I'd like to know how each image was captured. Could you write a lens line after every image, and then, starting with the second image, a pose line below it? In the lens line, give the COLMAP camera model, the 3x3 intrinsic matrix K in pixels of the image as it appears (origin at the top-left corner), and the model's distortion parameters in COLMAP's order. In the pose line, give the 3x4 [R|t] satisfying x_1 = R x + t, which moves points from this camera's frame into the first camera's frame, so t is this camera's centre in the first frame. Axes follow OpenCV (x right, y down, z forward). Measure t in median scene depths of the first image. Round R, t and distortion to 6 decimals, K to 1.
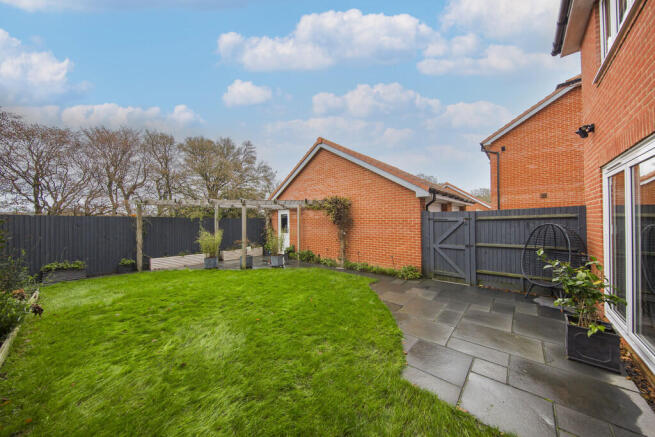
lens RADIAL K [[217.8, 0, 336.9], [0, 217.8, 219.9], [0, 0, 1]] dist [0.001323, -0.002485]
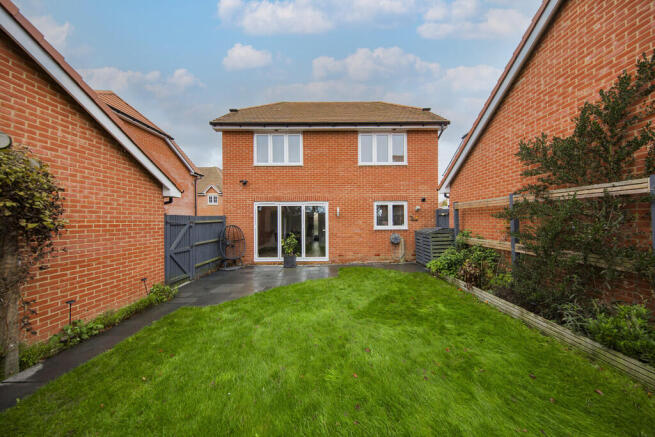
lens RADIAL K [[217.8, 0, 336.9], [0, 217.8, 219.9], [0, 0, 1]] dist [0.001323, -0.002485]
pose [[-0.674774, 0.015570, 0.737860, -0.556266], [0.014052, 0.999867, -0.008249, 0.001617], [-0.737890, 0.004802, -0.674903, 0.900164]]
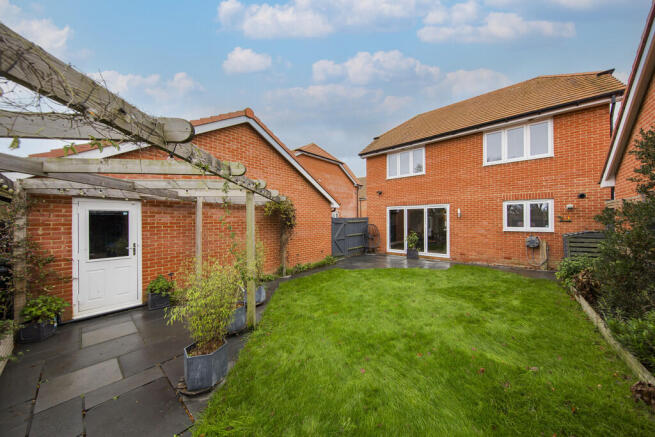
lens RADIAL K [[217.8, 0, 336.9], [0, 217.8, 219.9], [0, 0, 1]] dist [0.001323, -0.002485]
pose [[-0.034929, 0.009597, 0.999344, -0.926590], [0.006538, 0.999935, -0.009374, -0.004791], [-0.999368, 0.006206, -0.034990, 0.850291]]
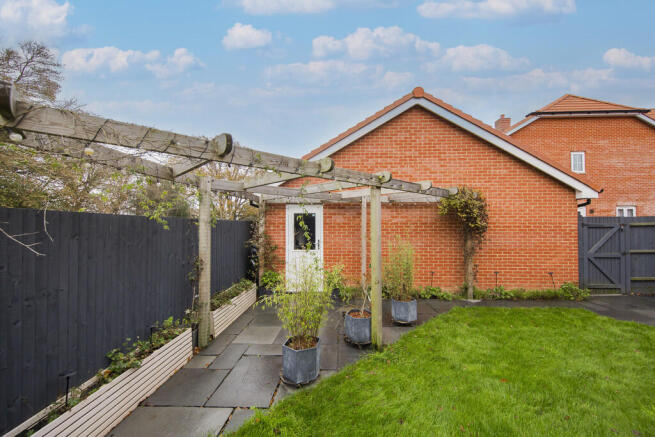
lens RADIAL K [[255.0, 0, 332.0], [0, 255.0, 218.9], [0, 0, 1]] dist [-0.001329, -0.000273]
pose [[0.775088, 0.015771, 0.631656, -0.808905], [-0.004472, 0.999800, -0.019475, -0.002579], [-0.631837, 0.012270, 0.775004, 0.702948]]
